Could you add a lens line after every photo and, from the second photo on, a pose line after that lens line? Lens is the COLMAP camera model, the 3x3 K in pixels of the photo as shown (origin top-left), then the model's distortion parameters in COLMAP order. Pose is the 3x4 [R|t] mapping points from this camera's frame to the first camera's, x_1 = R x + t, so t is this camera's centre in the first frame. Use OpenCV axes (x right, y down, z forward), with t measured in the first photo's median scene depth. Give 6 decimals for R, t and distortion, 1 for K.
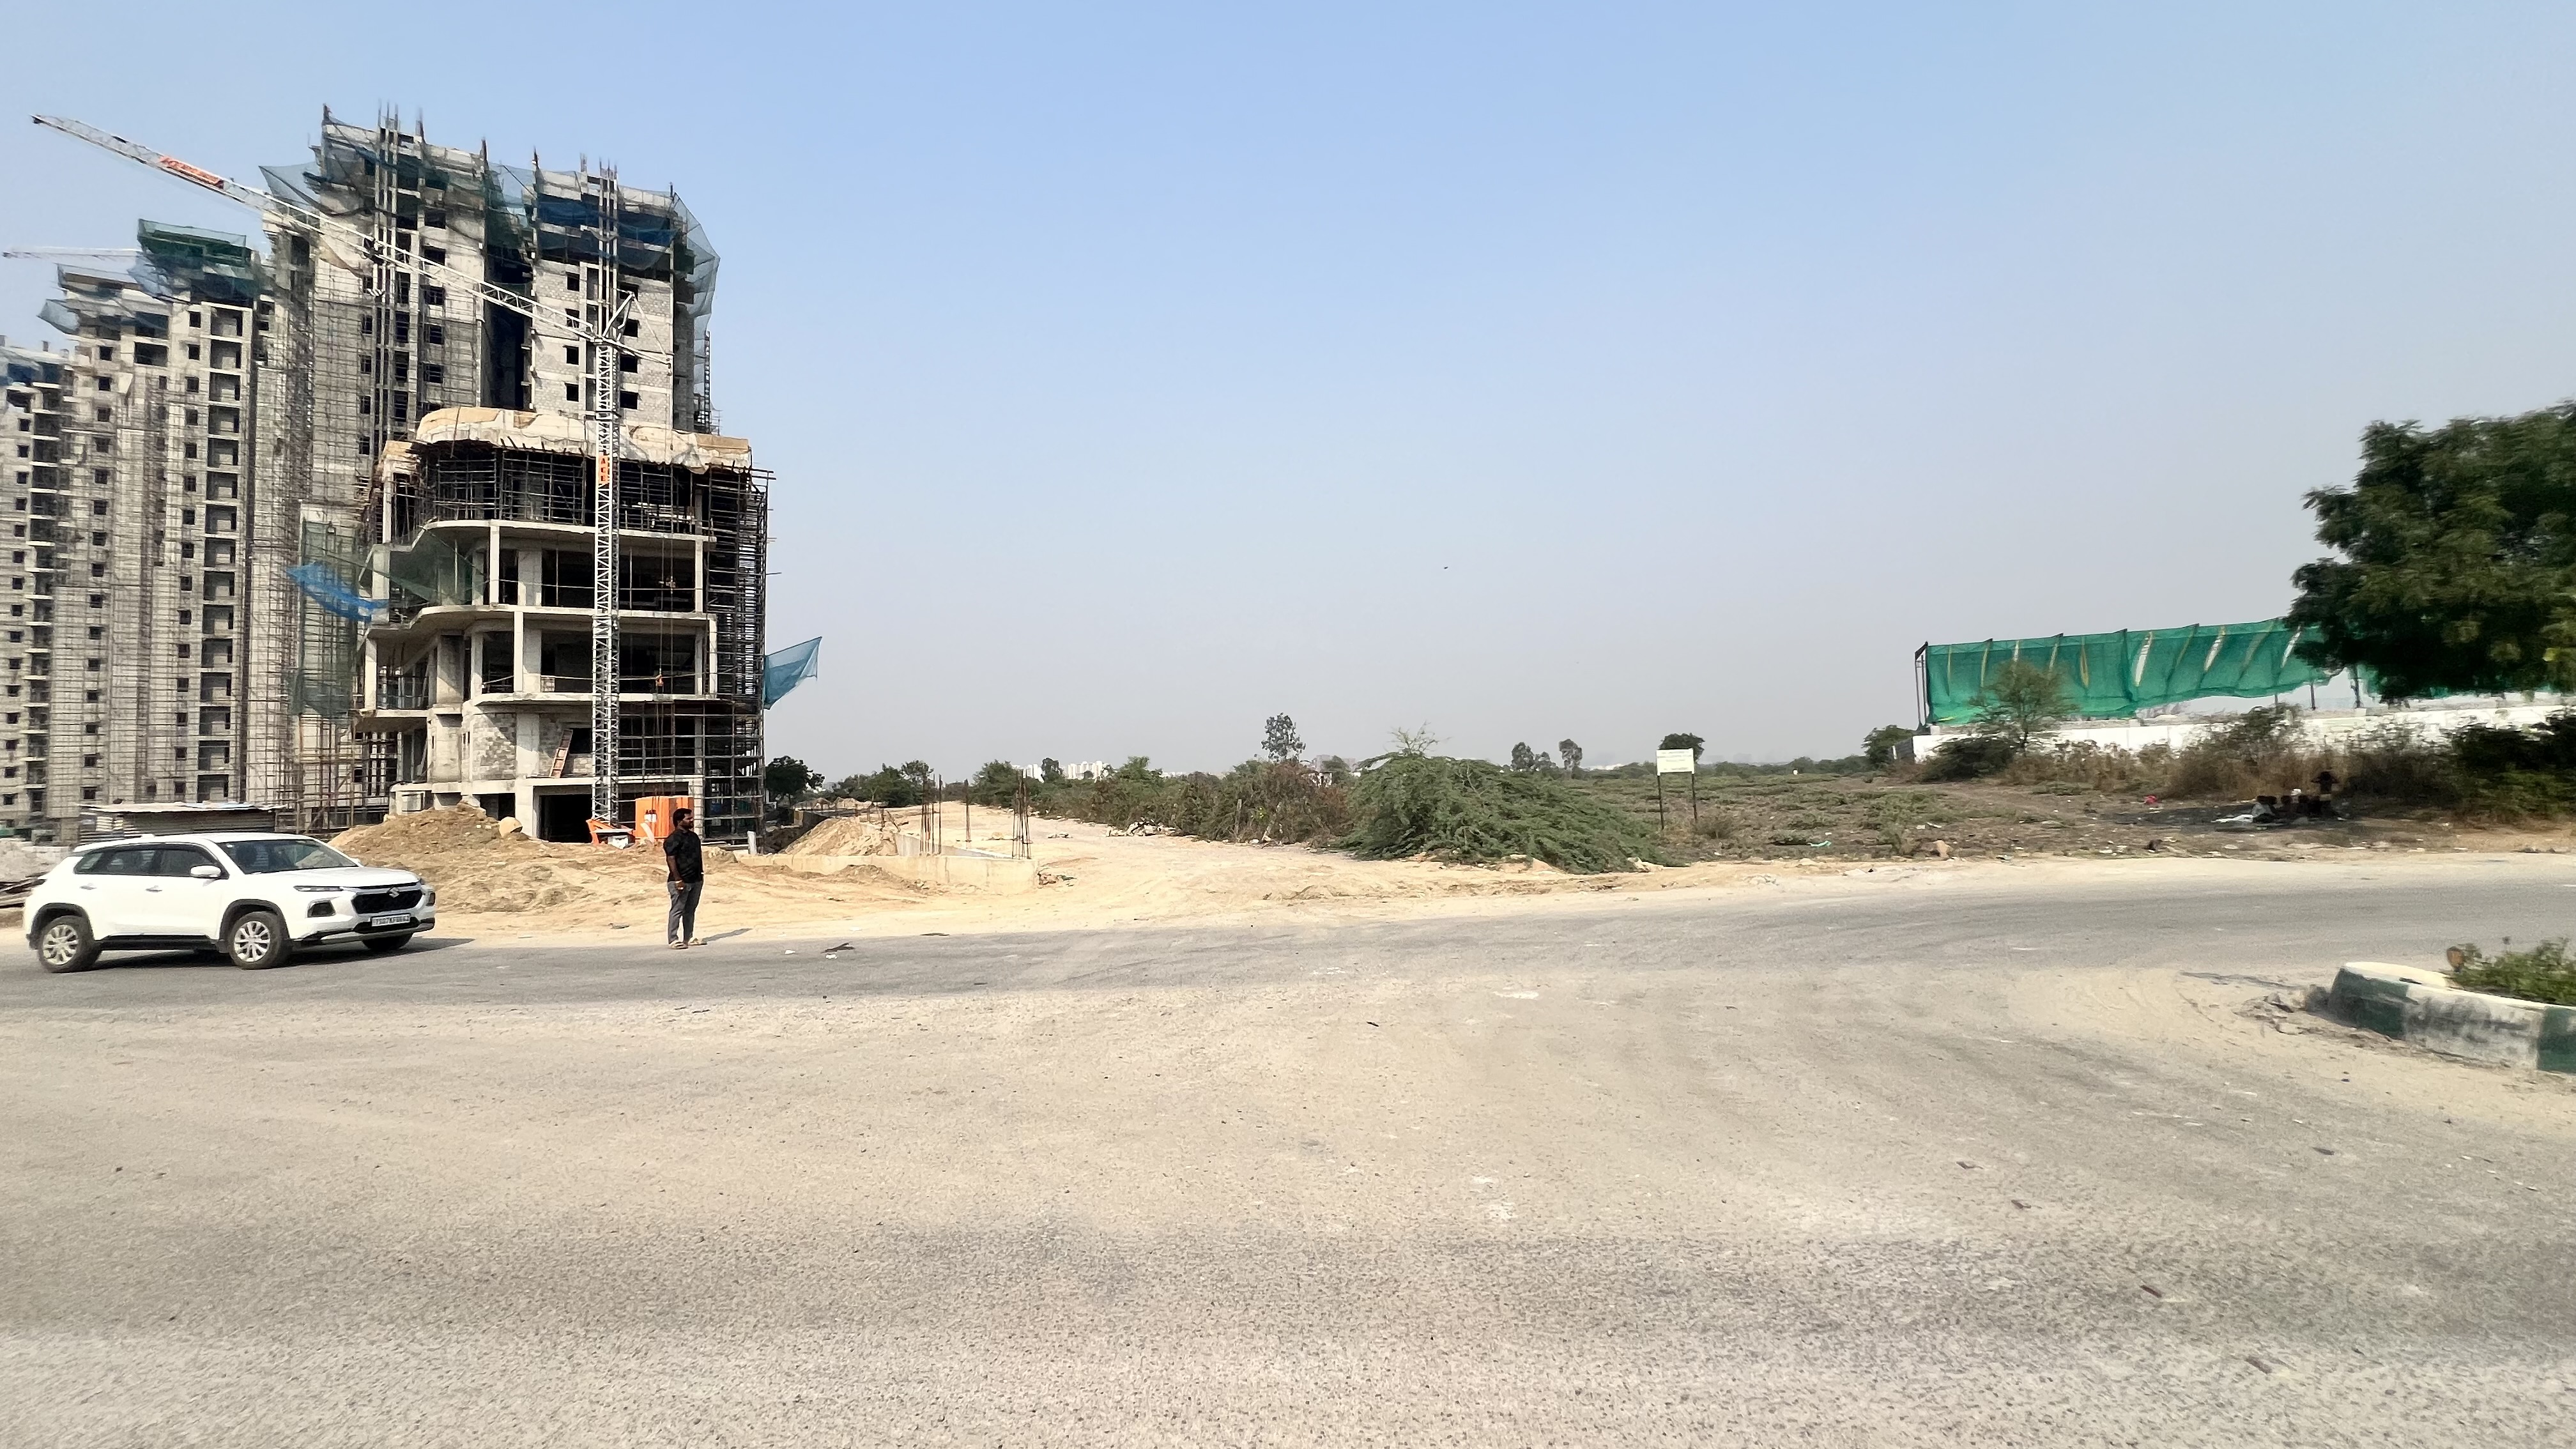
lens RADIAL K [[1027.8, 0, 1282.3], [0, 1027.8, 717.9], [0, 0, 1]] dist [-0.001185, 0.000476]
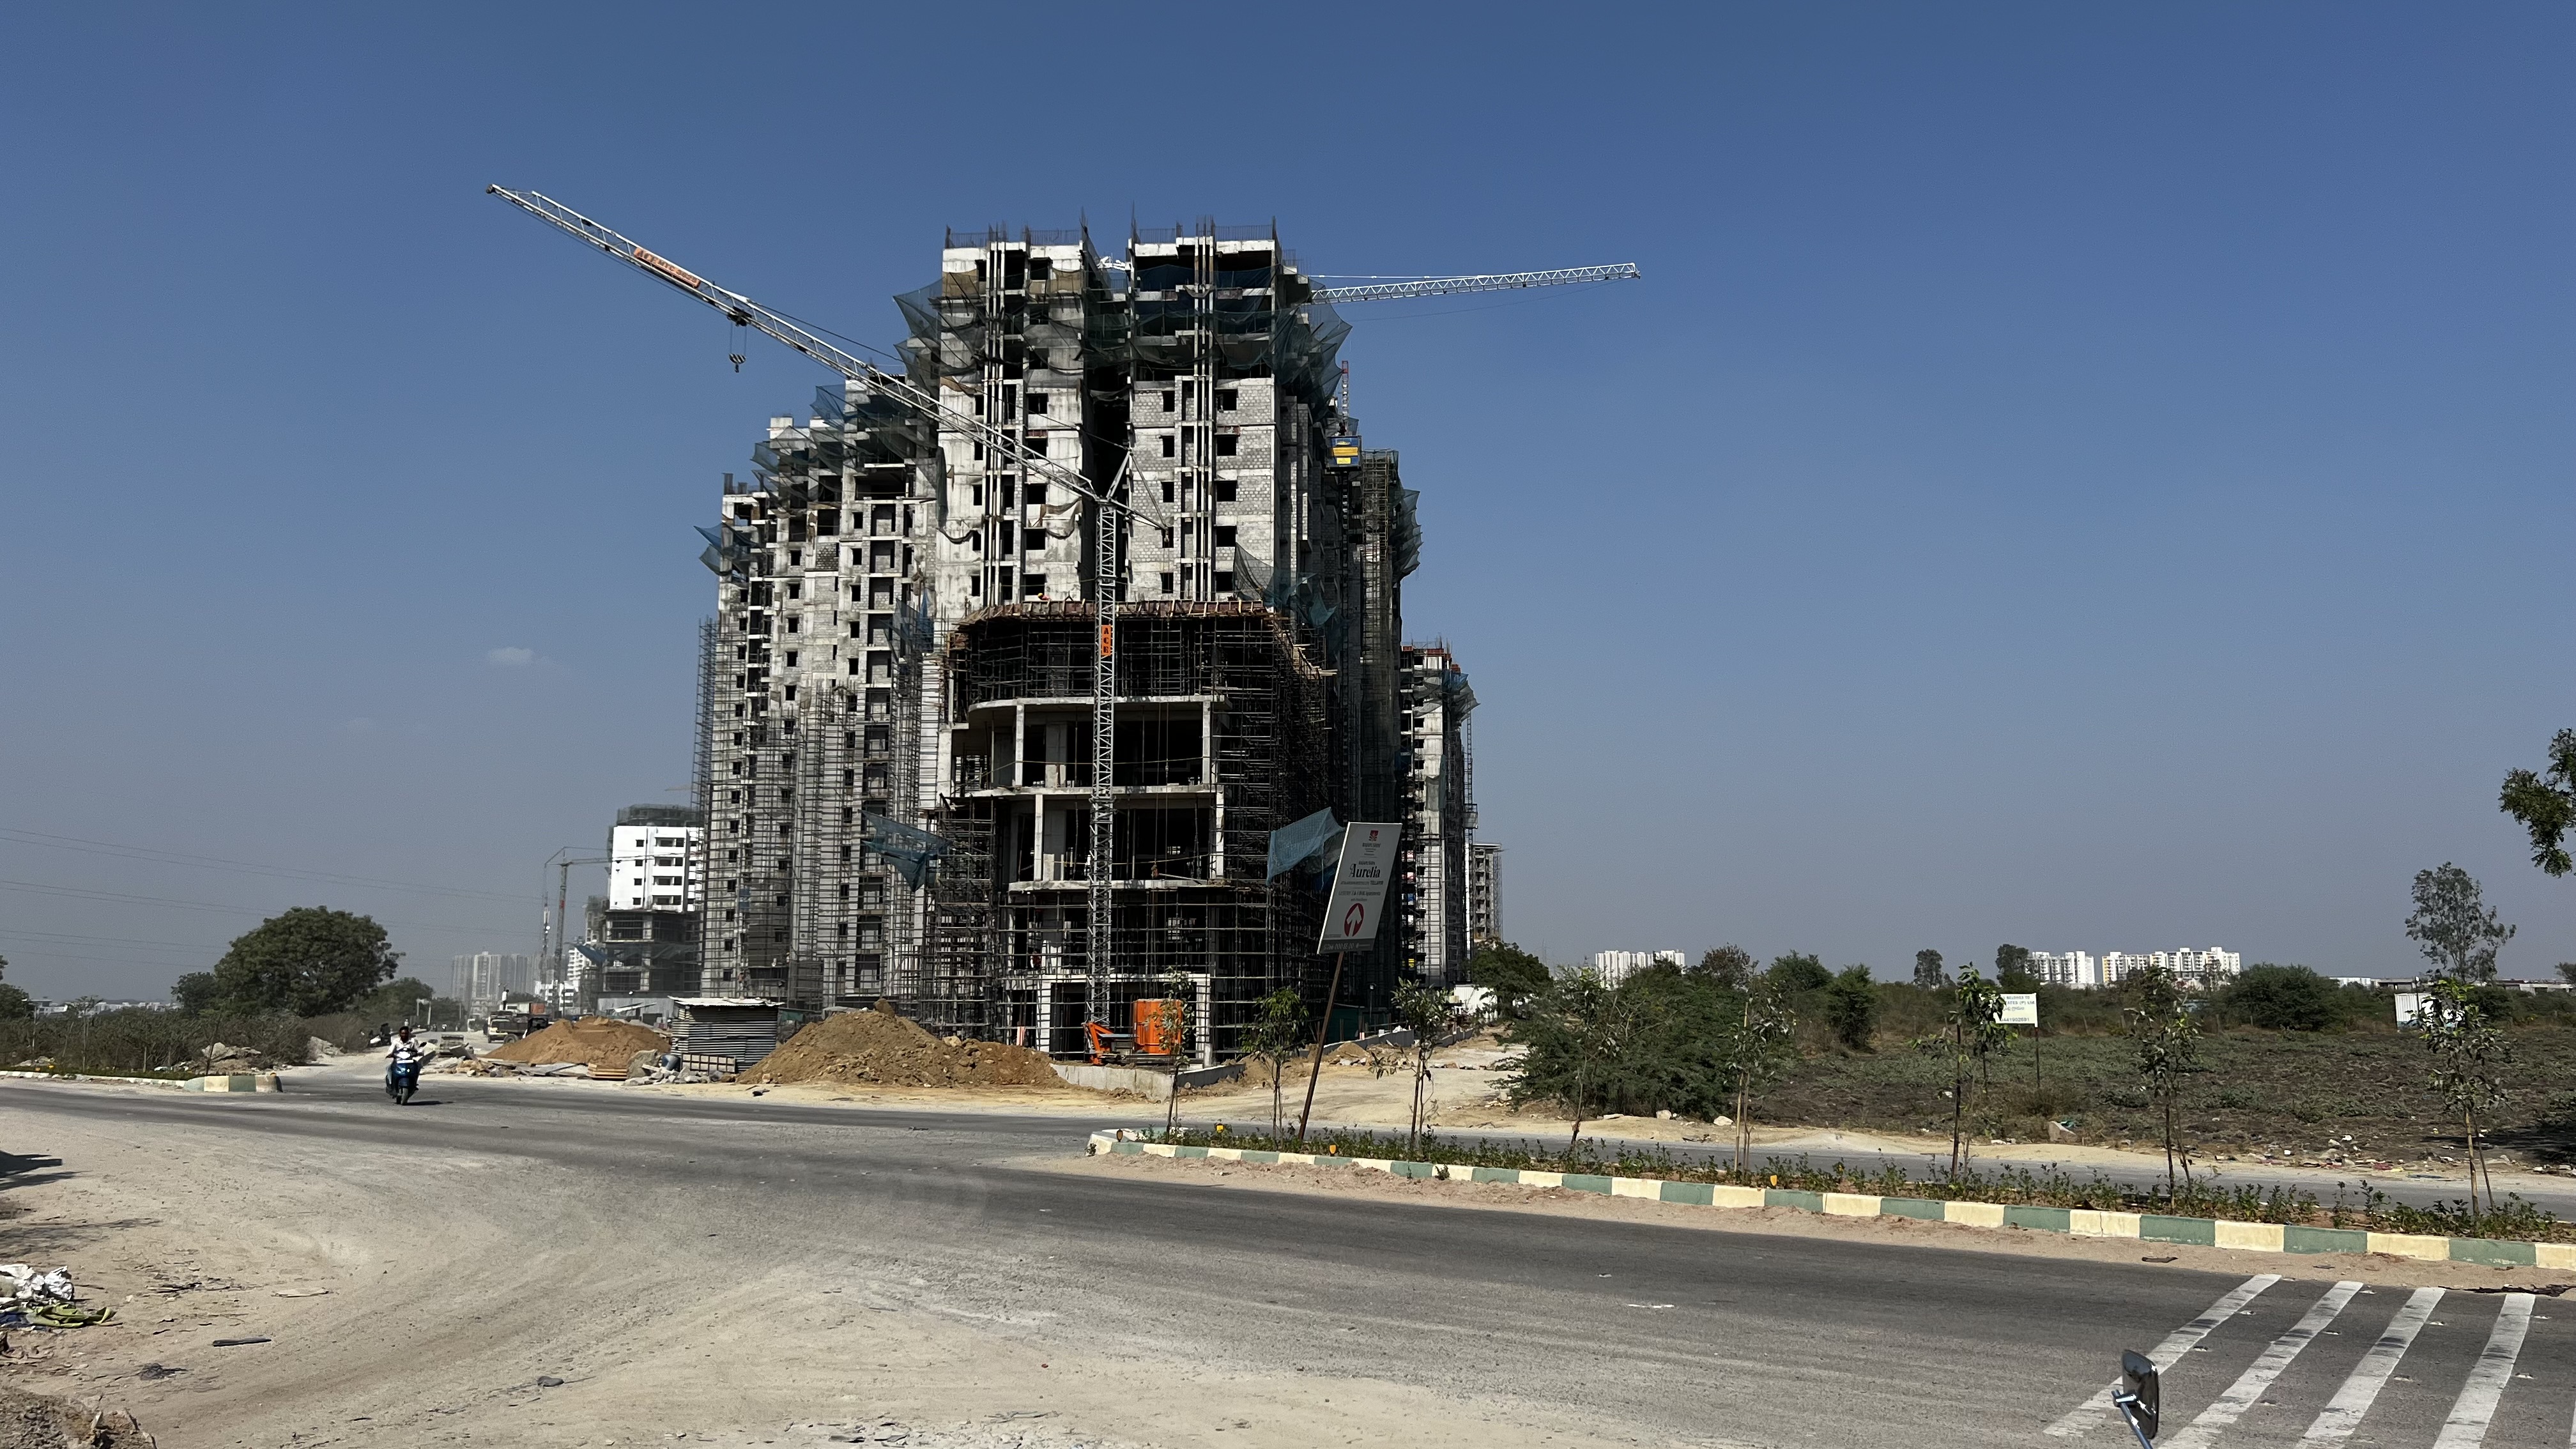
lens RADIAL K [[1928.5, 0, 1317.2], [0, 1928.5, 729.4], [0, 0, 1]] dist [0.068392, -0.077468]
pose [[0.816538, -0.045294, -0.575512, 0.438275], [0.007149, 0.997634, -0.068373, -0.037541], [0.577248, 0.051715, 0.814930, -0.265414]]
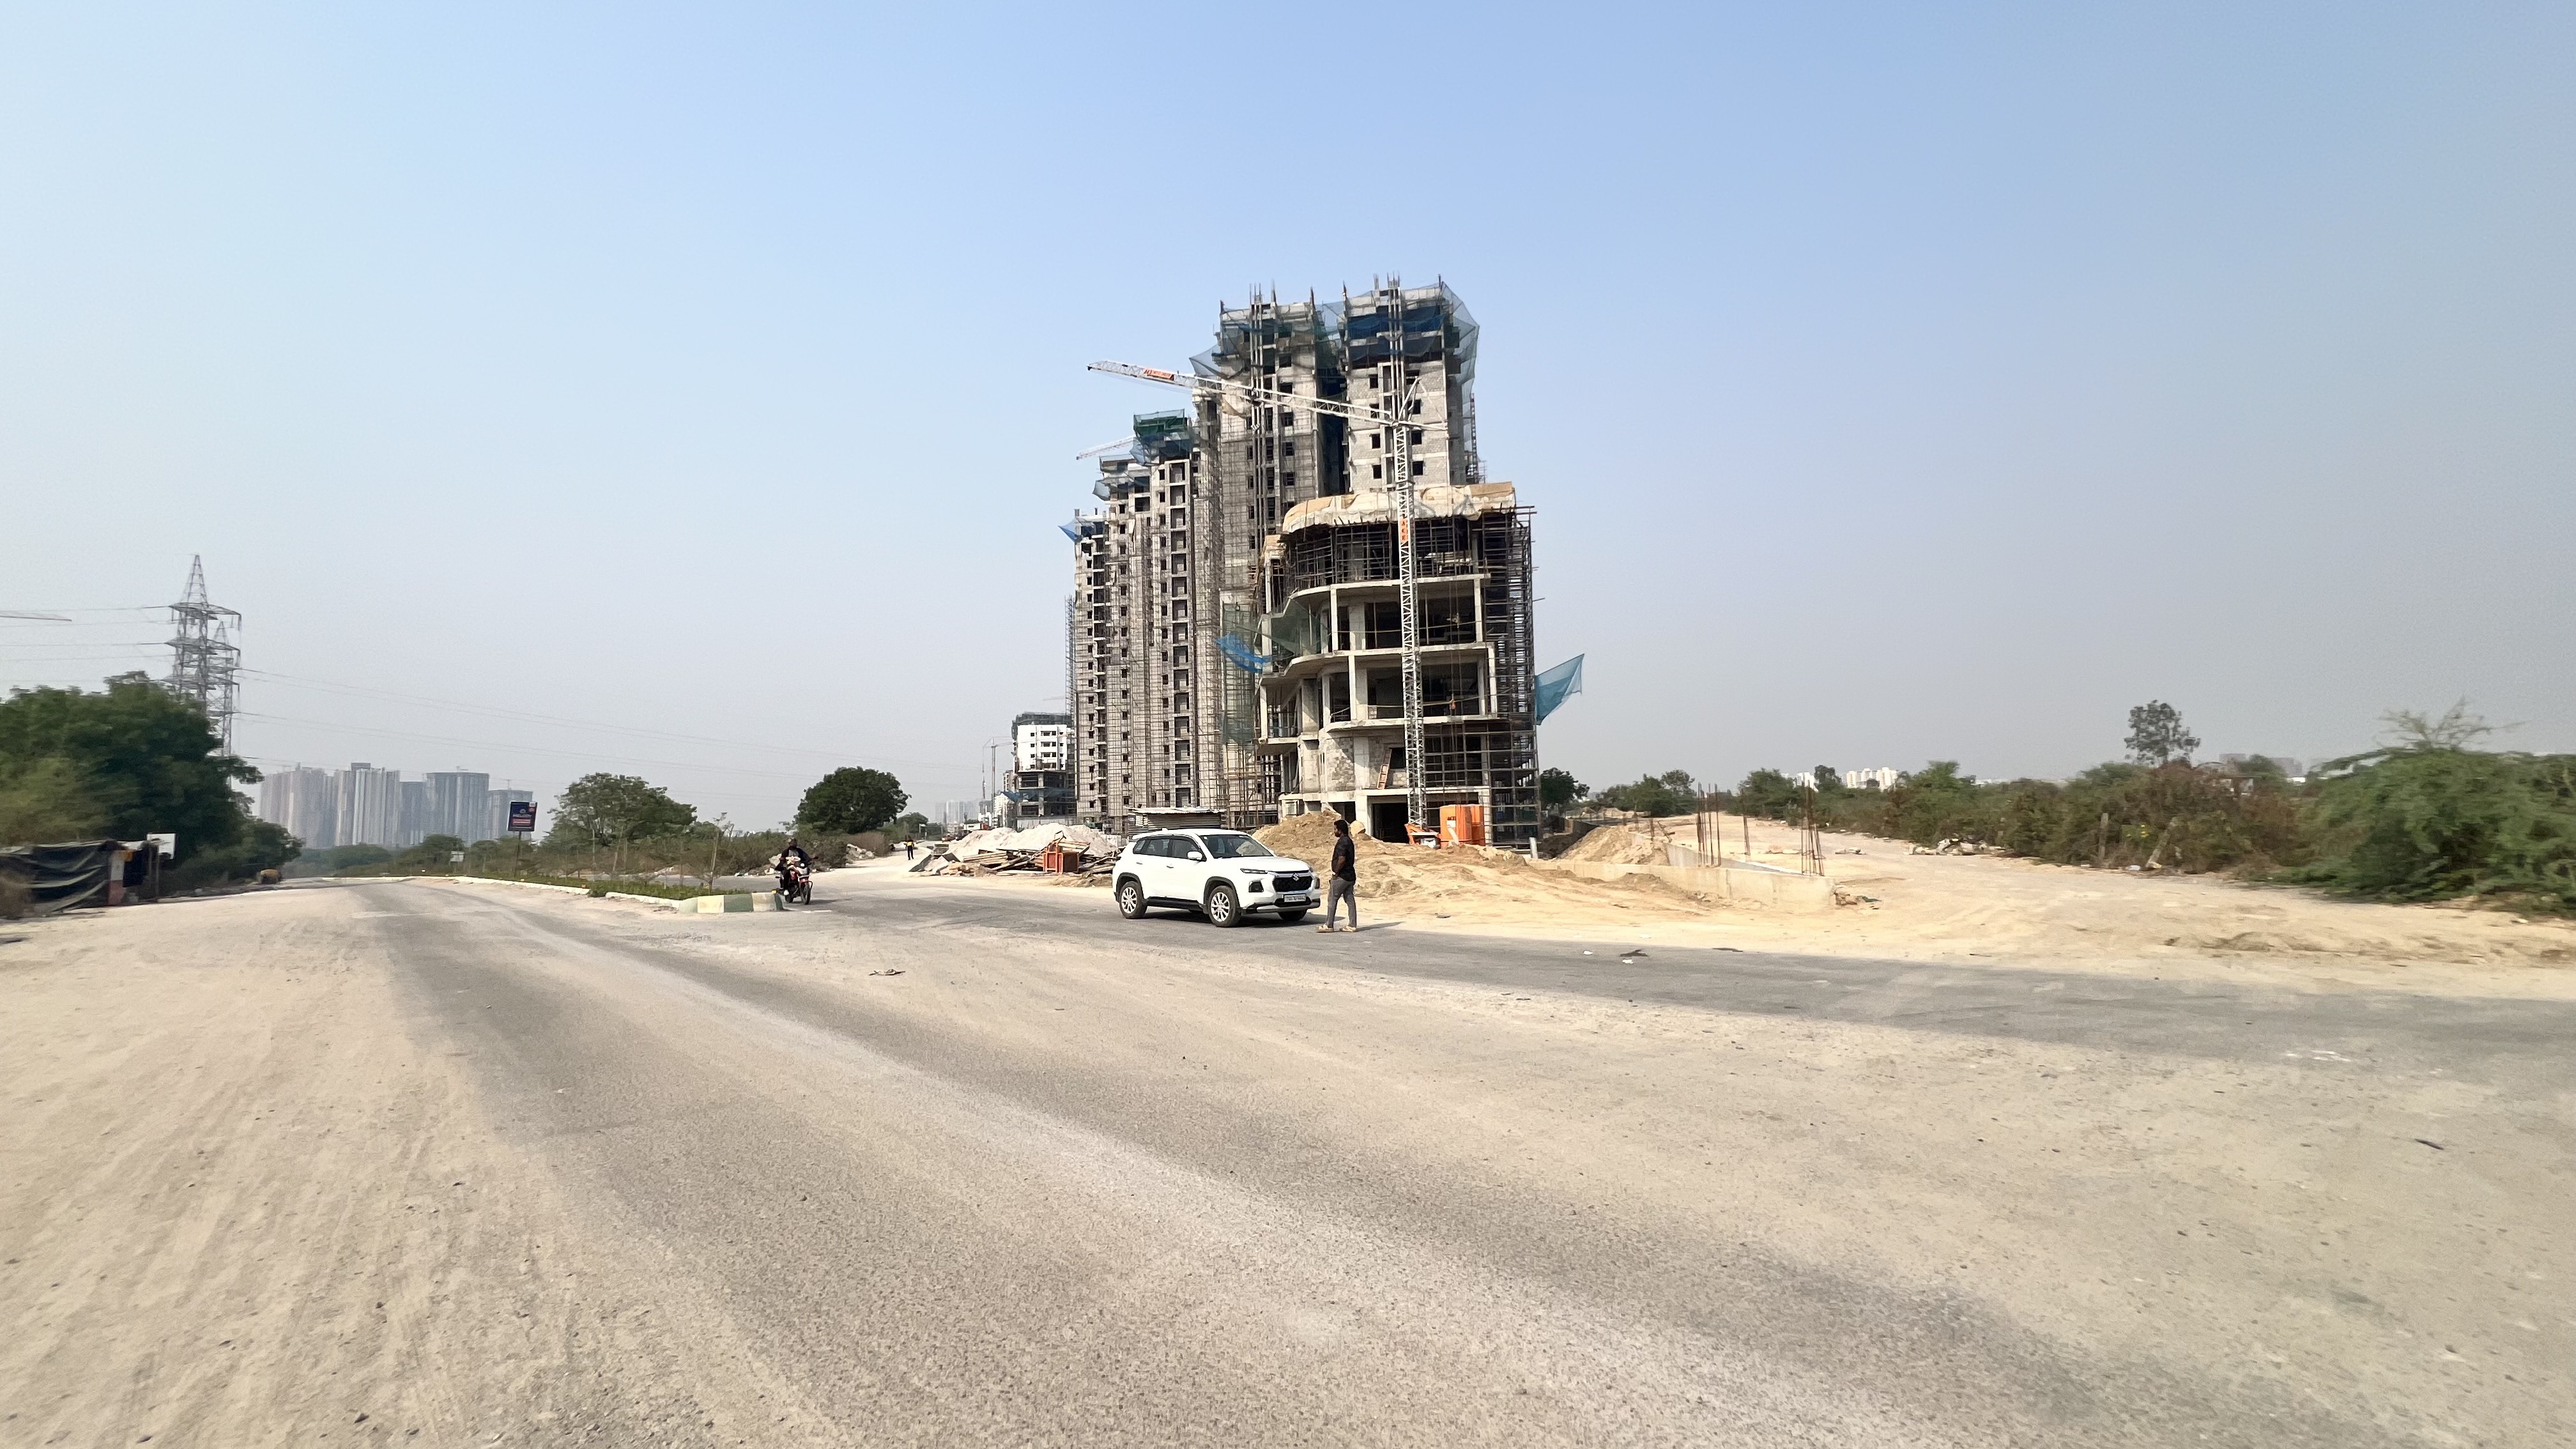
lens RADIAL K [[1027.8, 0, 1282.8], [0, 1027.8, 721.1], [0, 0, 1]] dist [-0.001185, 0.000476]
pose [[0.760626, -0.046687, -0.647510, -0.005067], [0.042427, 0.998853, -0.022180, -0.000082], [0.647803, -0.010601, 0.761734, -0.001643]]
